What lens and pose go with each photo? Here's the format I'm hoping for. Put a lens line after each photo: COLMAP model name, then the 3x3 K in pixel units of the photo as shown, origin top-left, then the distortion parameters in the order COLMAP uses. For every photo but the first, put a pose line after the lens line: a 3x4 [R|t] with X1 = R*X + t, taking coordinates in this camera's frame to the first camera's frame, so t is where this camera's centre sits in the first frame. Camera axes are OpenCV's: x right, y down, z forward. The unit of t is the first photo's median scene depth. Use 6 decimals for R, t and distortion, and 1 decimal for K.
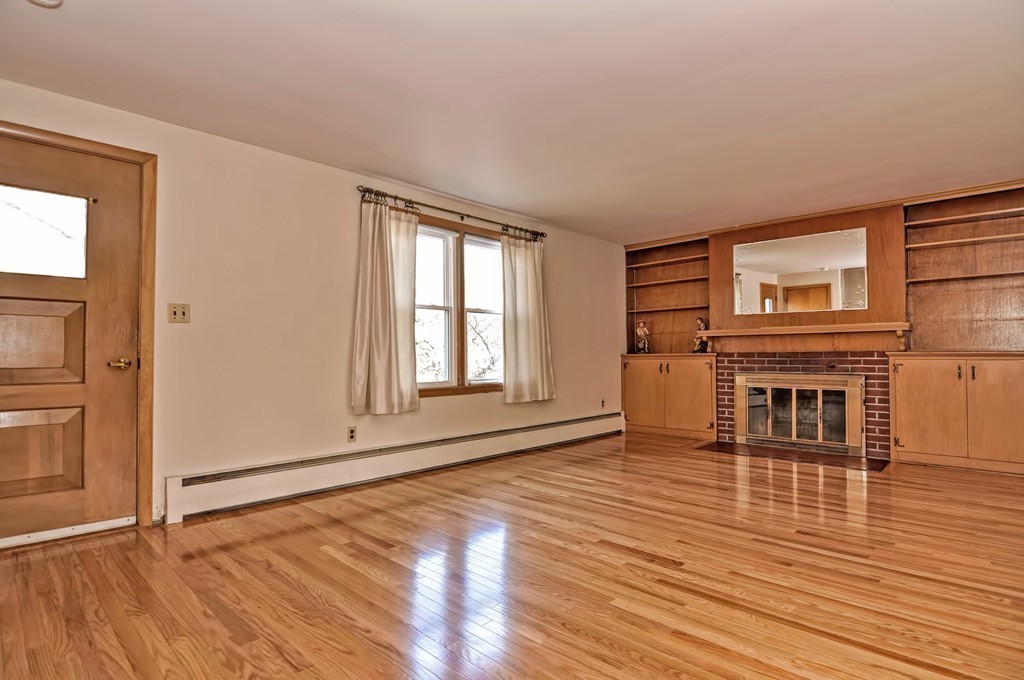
lens RADIAL K [[494.8, 0, 508.6], [0, 494.8, 344.2], [0, 0, 1]] dist [-0.000359, -0.013222]
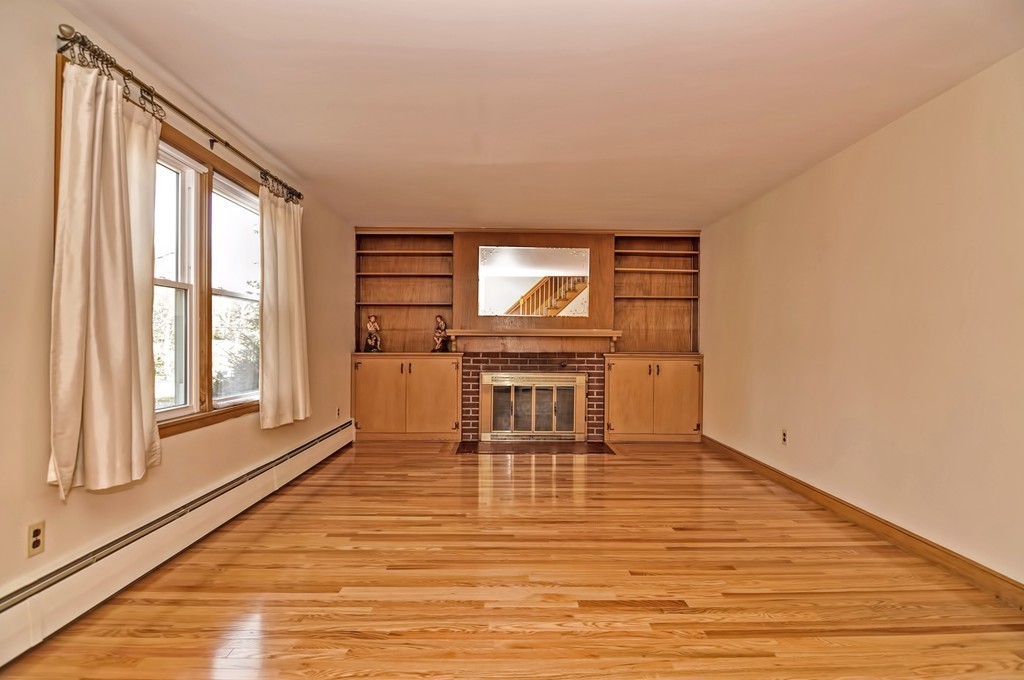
lens RADIAL K [[494.8, 0, 508.6], [0, 494.8, 344.2], [0, 0, 1]] dist [-0.000359, -0.013222]
pose [[0.719804, 0.007356, 0.694139, -0.241474], [-0.024318, 0.999597, 0.014624, -0.018838], [-0.693752, -0.027407, 0.719693, 0.265432]]
